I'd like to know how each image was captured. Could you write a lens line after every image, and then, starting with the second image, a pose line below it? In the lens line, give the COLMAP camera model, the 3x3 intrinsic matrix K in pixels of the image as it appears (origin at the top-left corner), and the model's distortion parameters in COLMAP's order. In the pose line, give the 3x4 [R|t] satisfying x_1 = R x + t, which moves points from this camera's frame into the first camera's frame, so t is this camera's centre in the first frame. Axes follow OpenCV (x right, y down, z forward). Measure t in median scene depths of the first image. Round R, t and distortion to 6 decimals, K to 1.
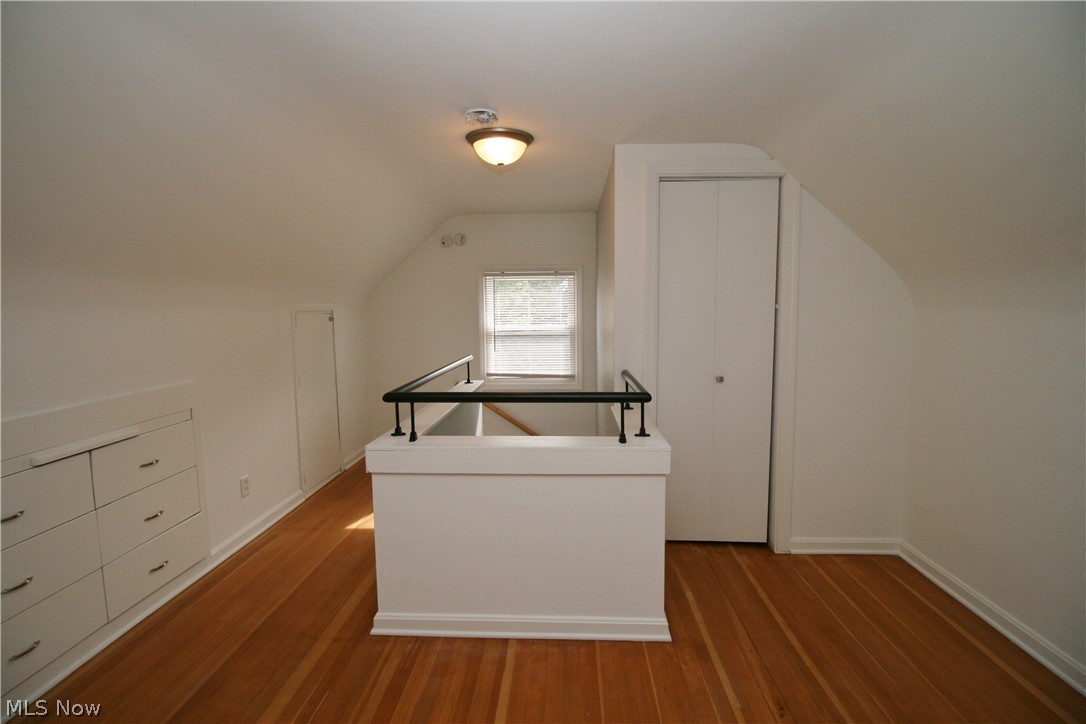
lens RADIAL K [[505.4, 0, 546.6], [0, 505.4, 353.7], [0, 0, 1]] dist [-0.000396, -0.013665]
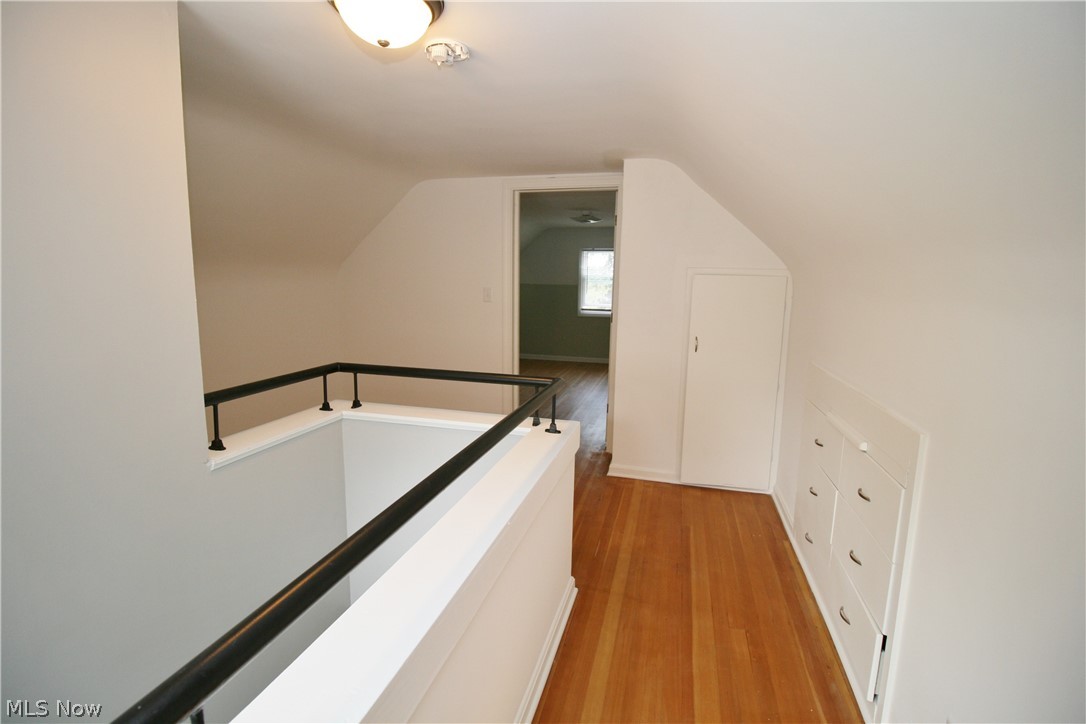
lens RADIAL K [[505.4, 0, 546.6], [0, 505.4, 353.7], [0, 0, 1]] dist [-0.000396, -0.013665]
pose [[-0.976269, -0.041080, 0.212631, -0.478022], [0.008642, 0.973671, 0.227793, -0.187421], [-0.216390, 0.224224, -0.950210, 1.871785]]
